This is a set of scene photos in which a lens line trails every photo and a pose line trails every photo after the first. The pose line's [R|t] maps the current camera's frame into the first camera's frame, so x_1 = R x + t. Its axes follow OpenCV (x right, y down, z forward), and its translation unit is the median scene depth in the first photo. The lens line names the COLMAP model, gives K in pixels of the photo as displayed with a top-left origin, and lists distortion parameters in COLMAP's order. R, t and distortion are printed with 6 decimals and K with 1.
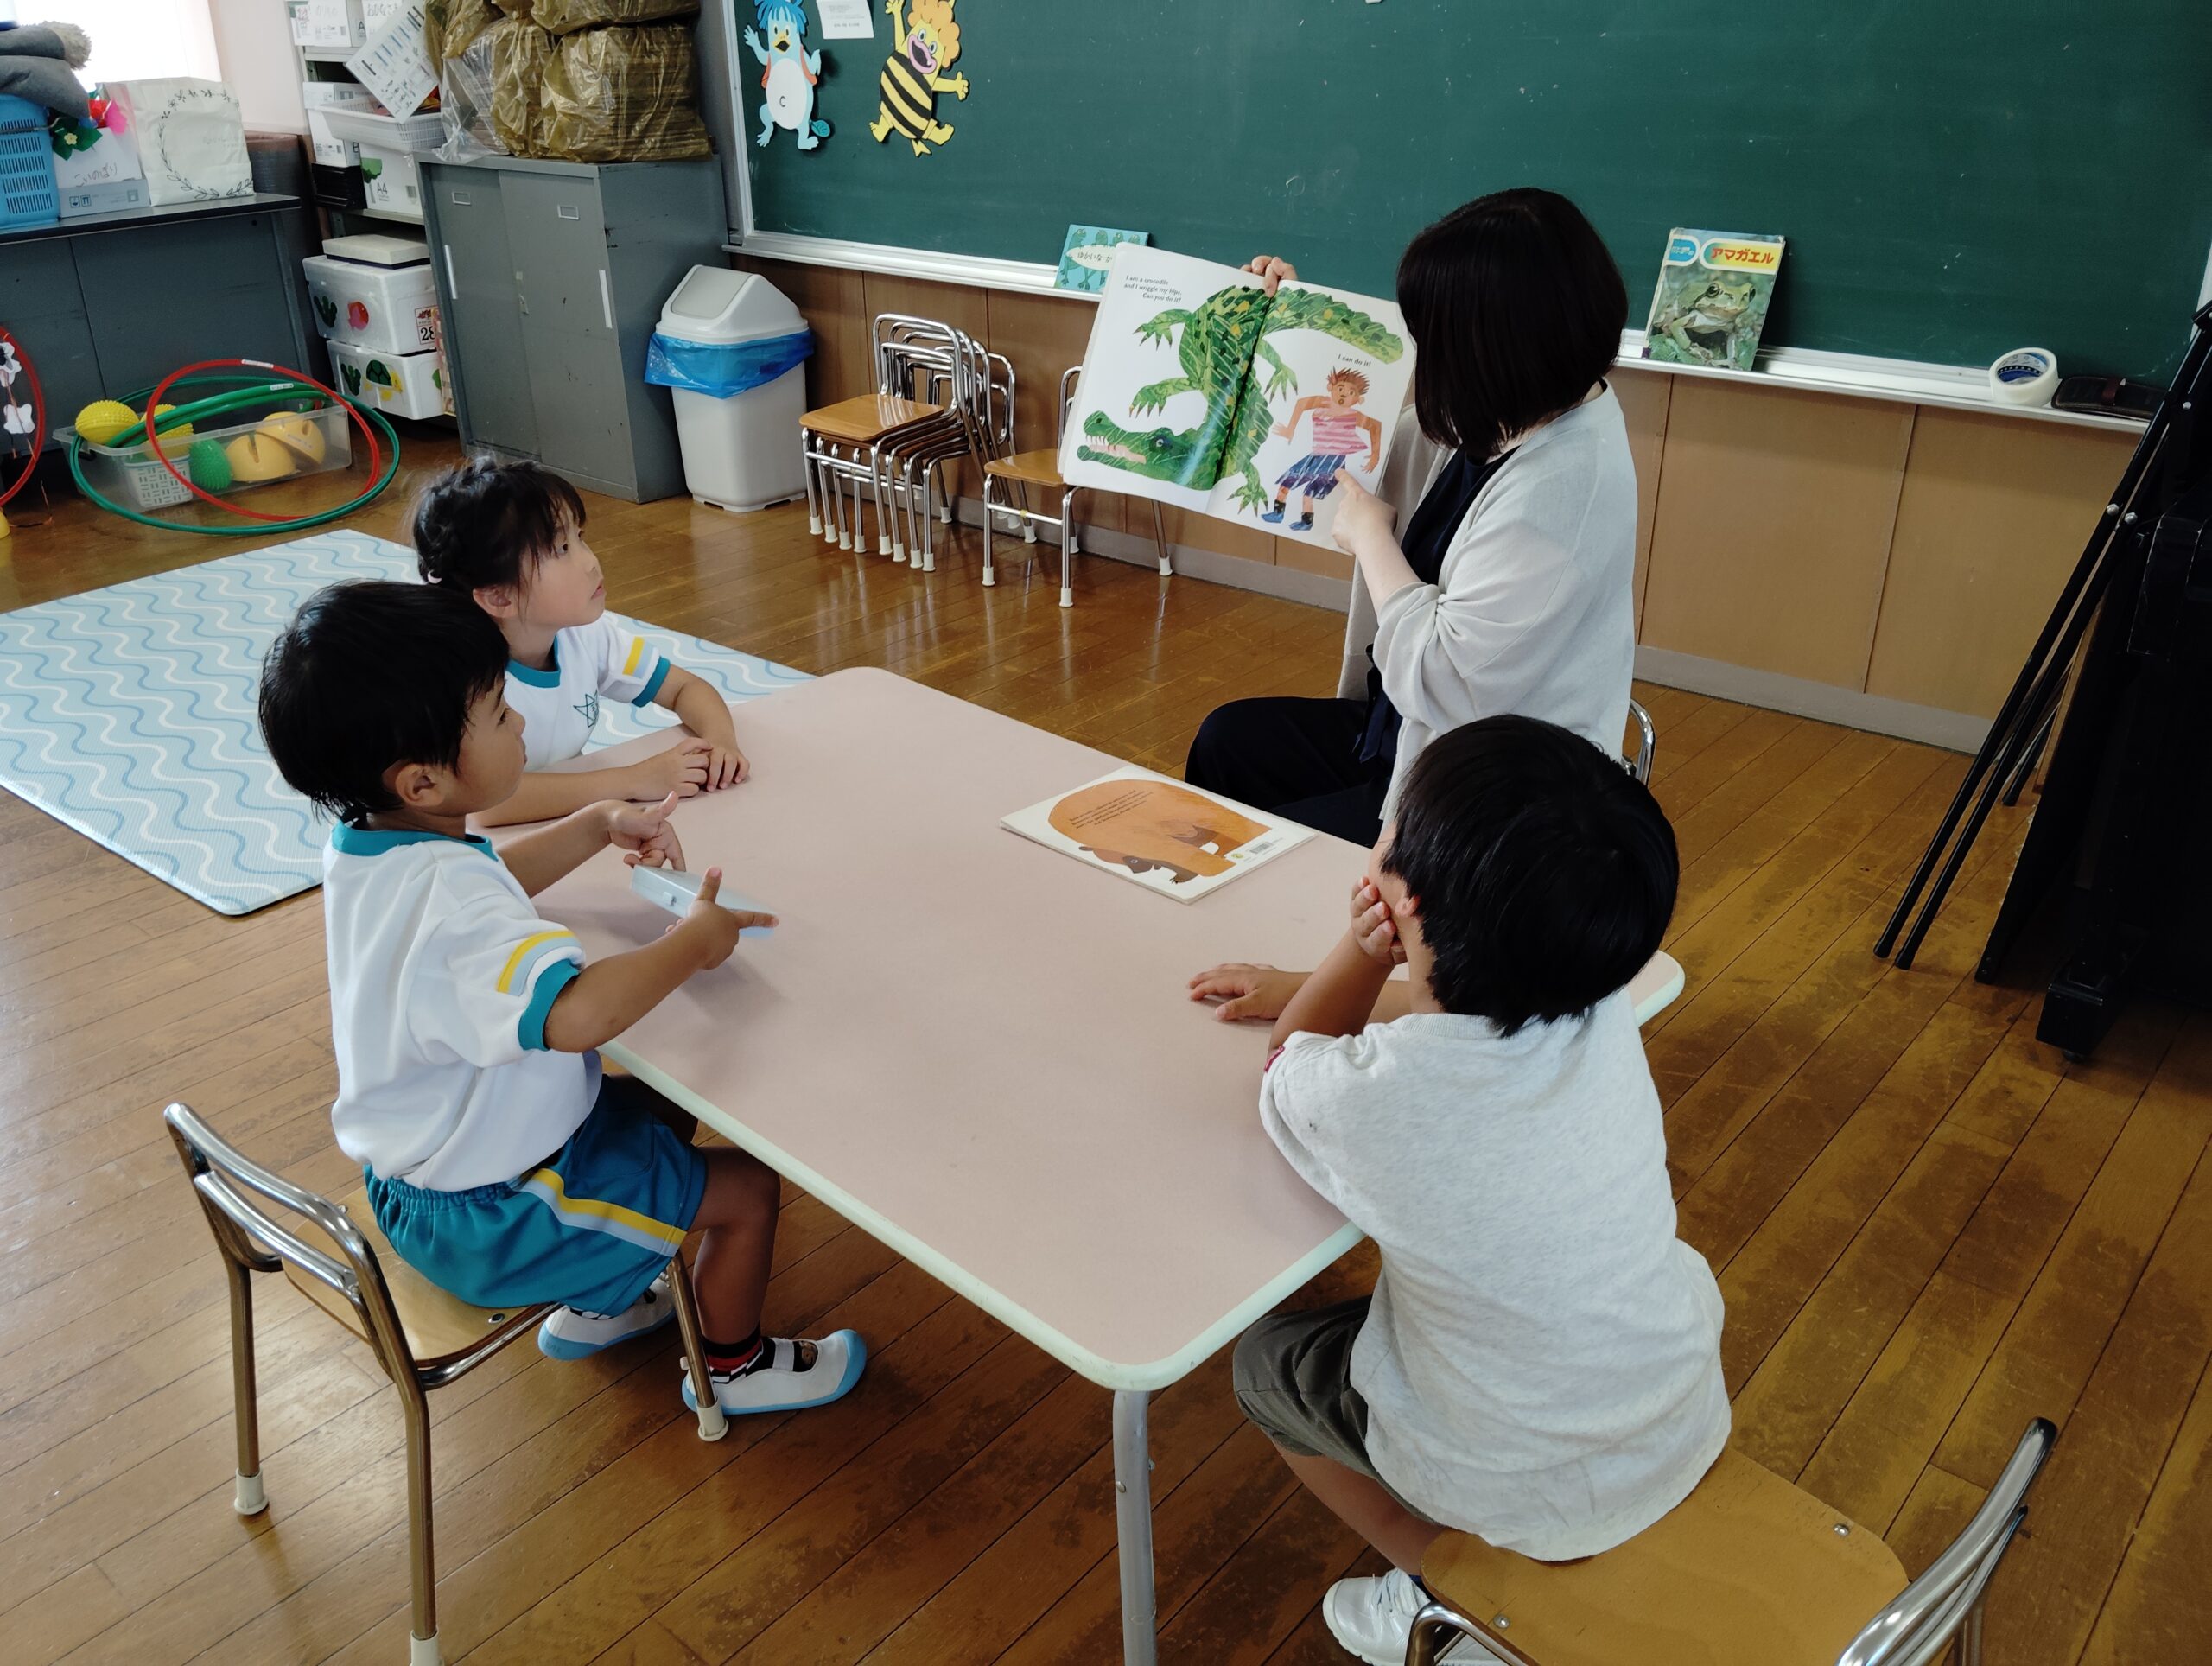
lens RADIAL K [[1810.4, 0, 1106.0], [0, 1810.4, 833.0], [0, 0, 1]] dist [0.057079, -0.089980]
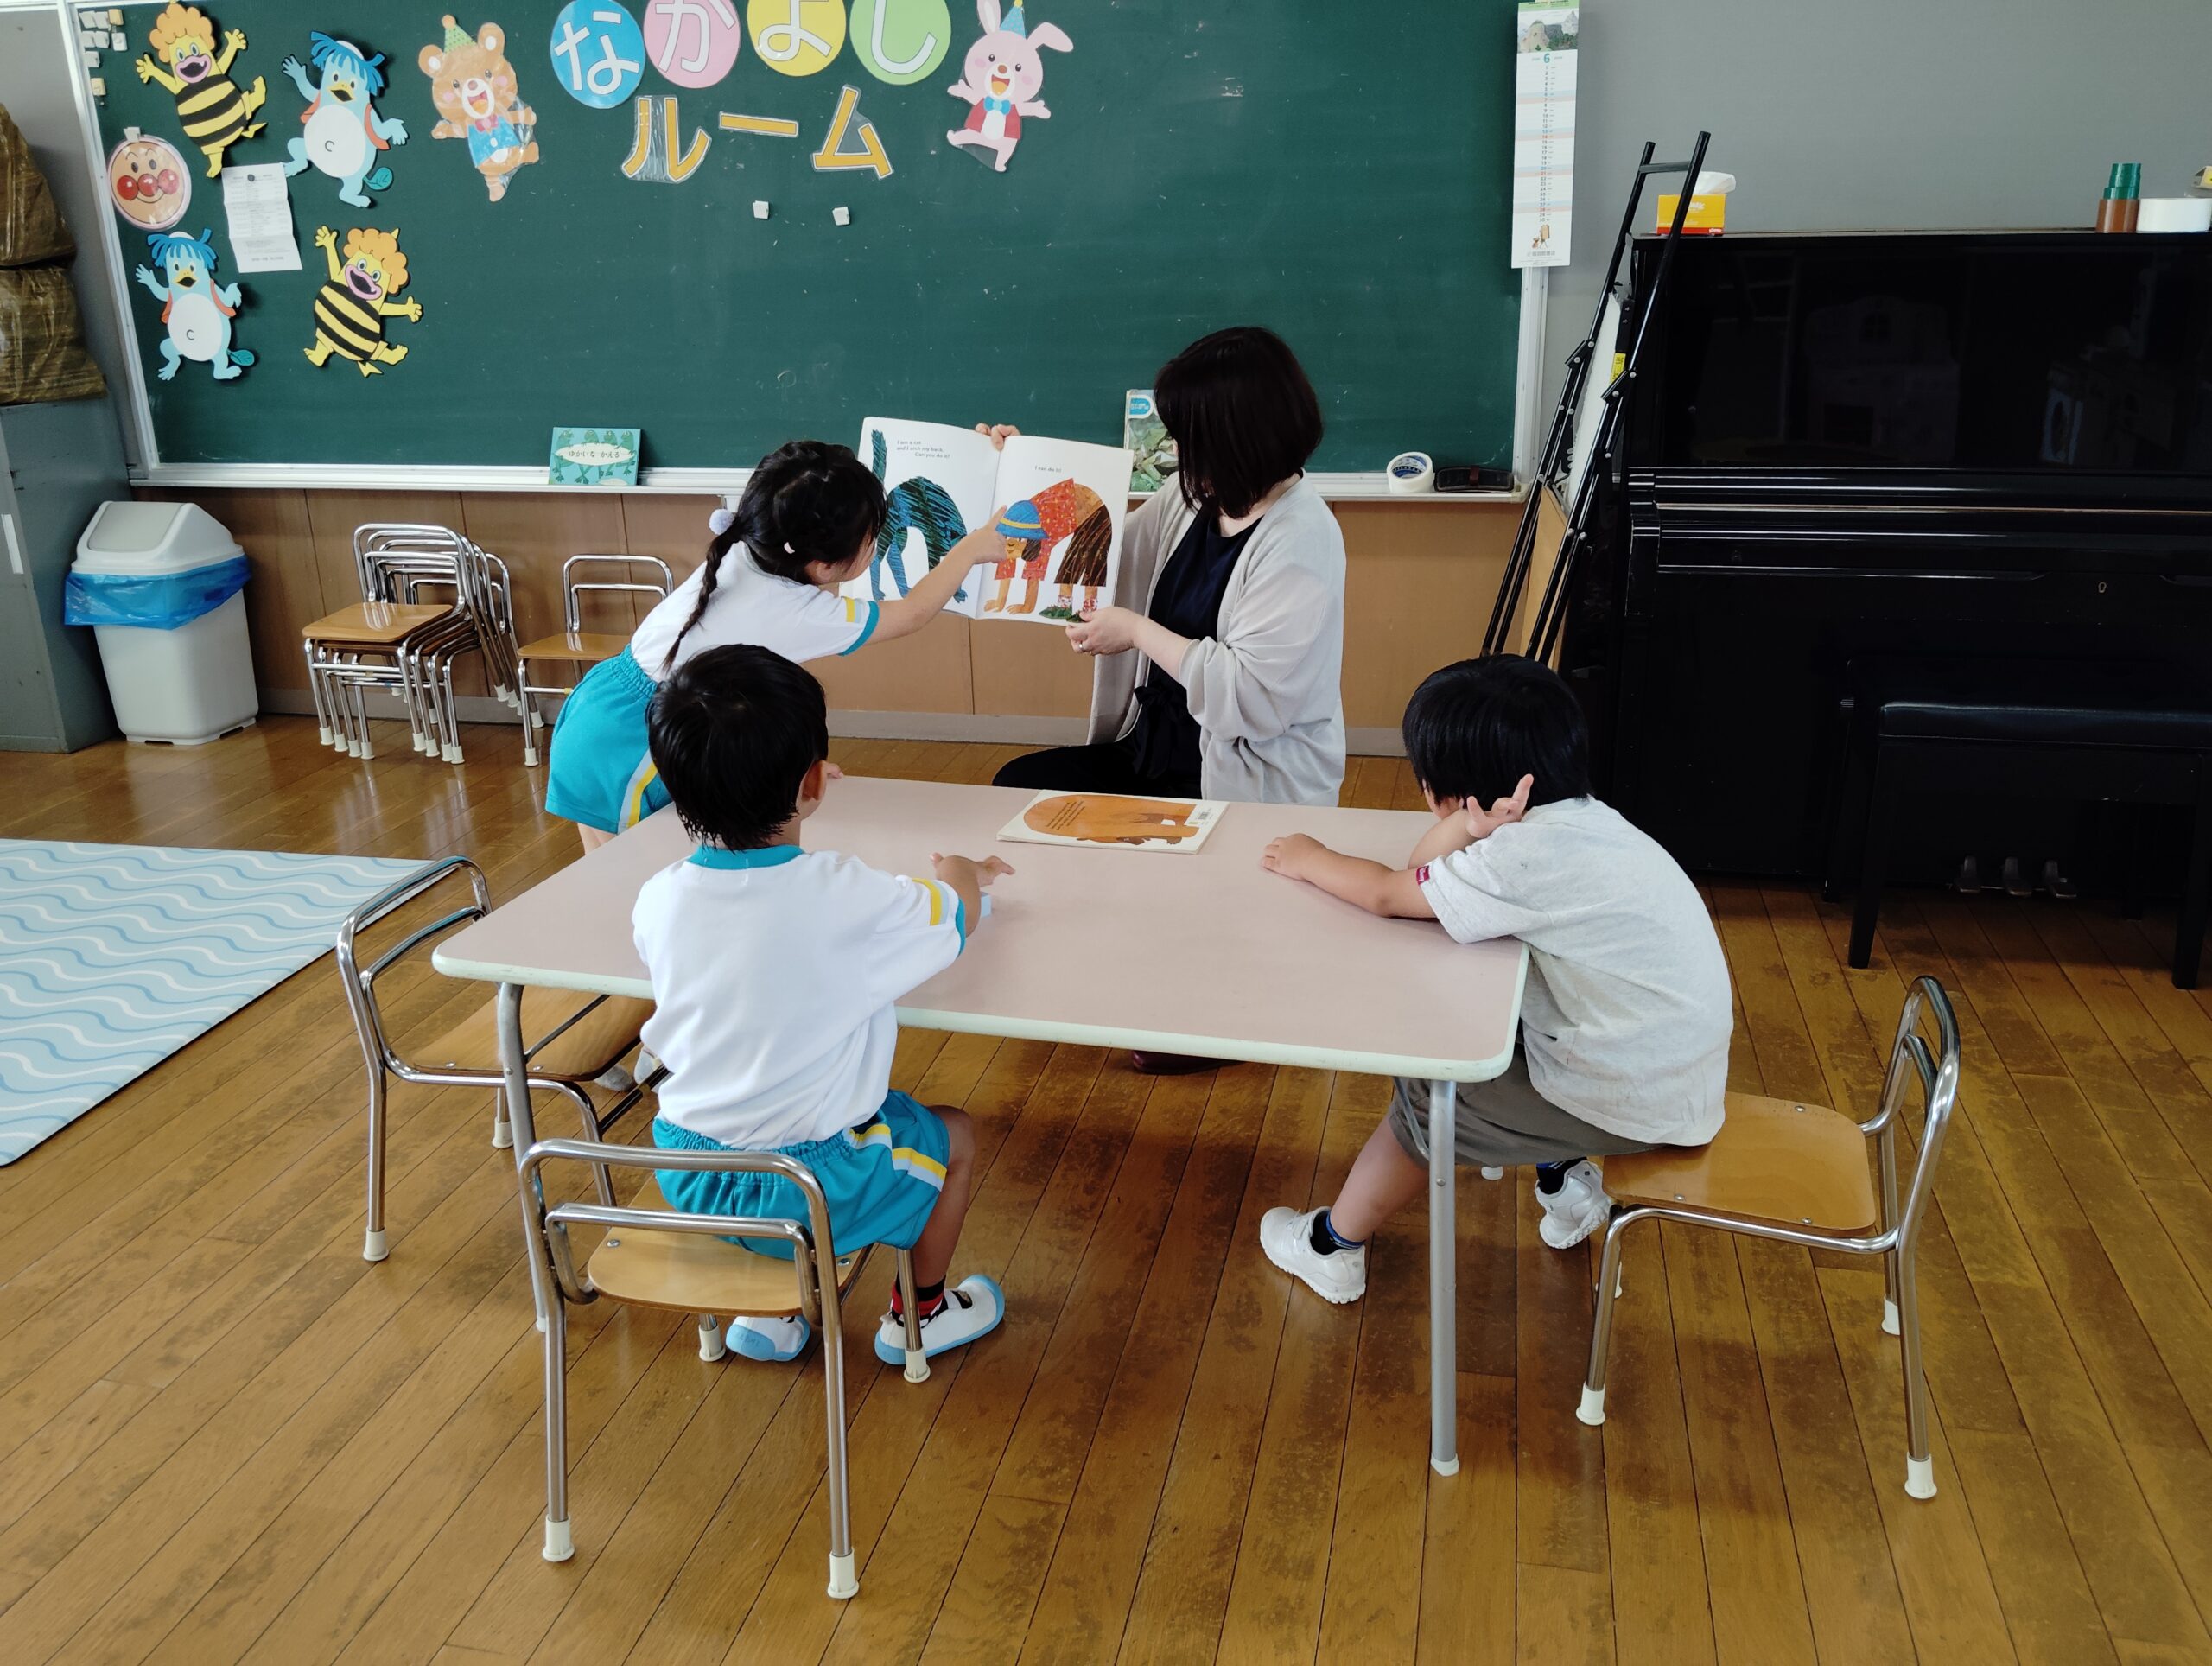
lens RADIAL K [[1781.3, 0, 1107.2], [0, 1781.3, 853.5], [0, 0, 1]] dist [0.057206, -0.122067]
pose [[0.880151, -0.166217, 0.444641, -0.223622], [0.211900, 0.975760, -0.054686, 0.036598], [-0.424773, 0.142351, 0.894038, -0.049560]]
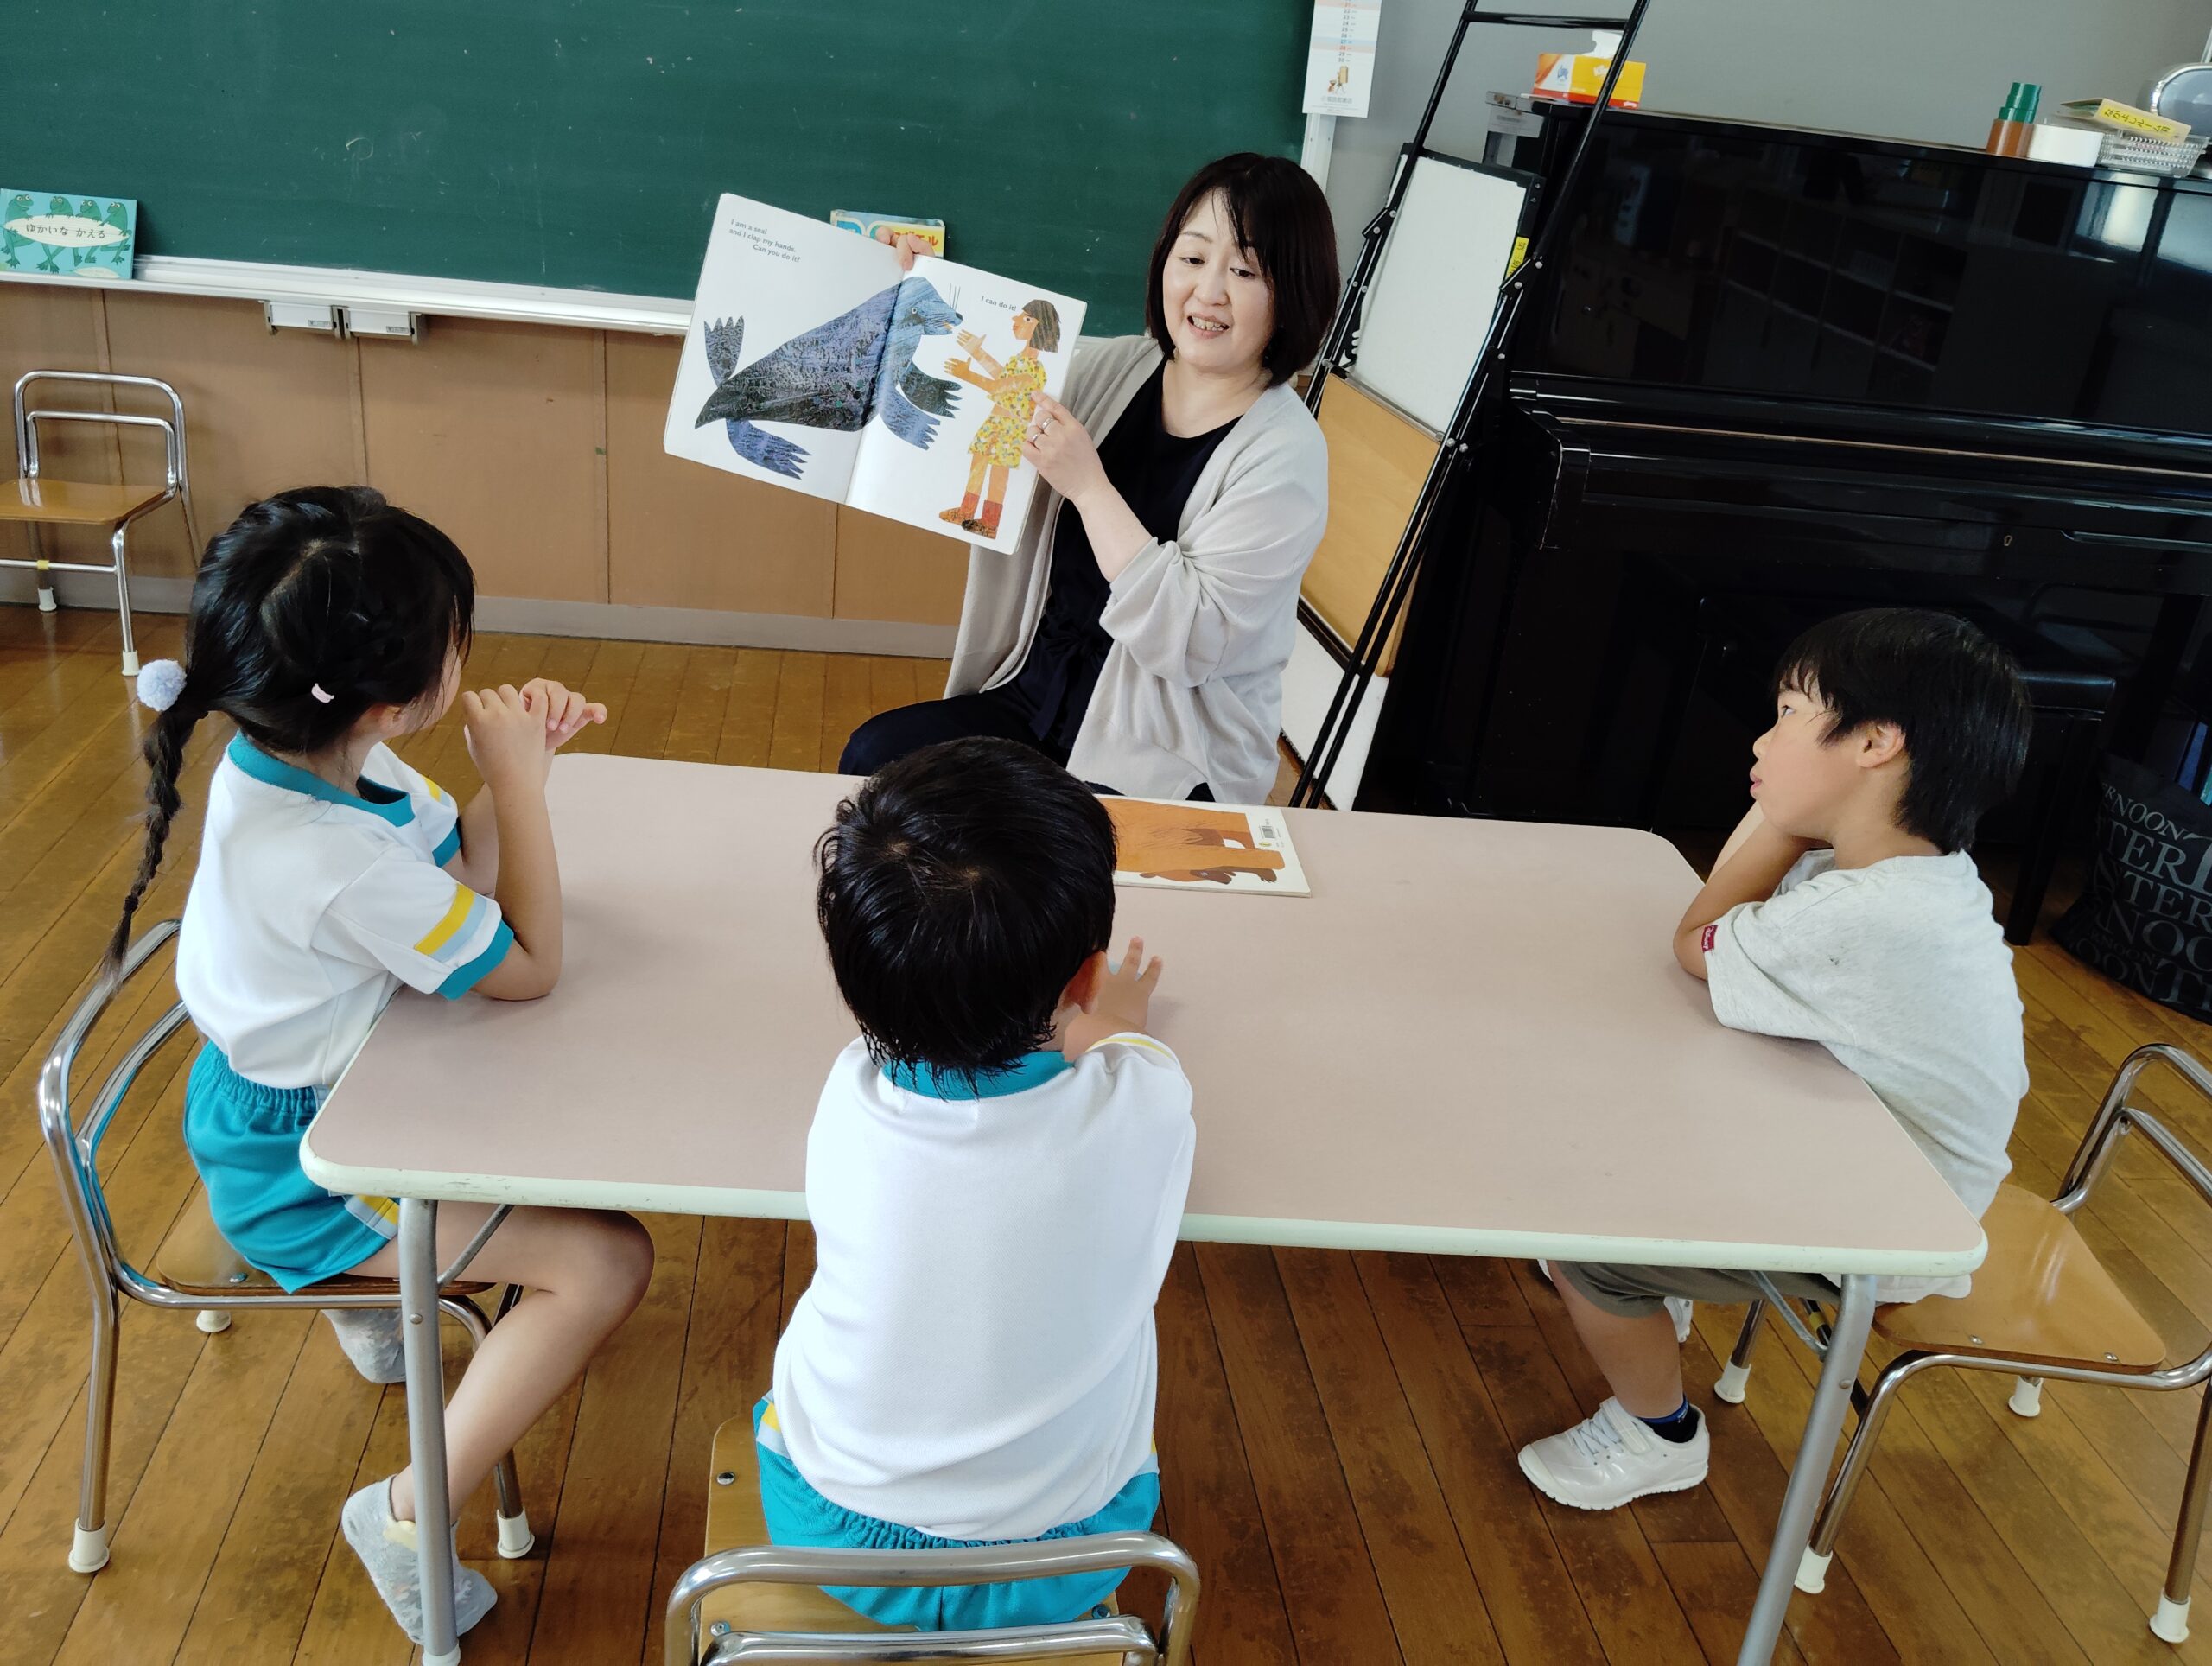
lens RADIAL K [[1781.3, 0, 1107.2], [0, 1781.3, 853.5], [0, 0, 1]] dist [0.057206, -0.122067]
pose [[0.672099, -0.230081, 0.703808, -0.271196], [0.211361, 0.970566, 0.115448, -0.045669], [-0.709654, 0.071165, 0.700947, 0.149006]]
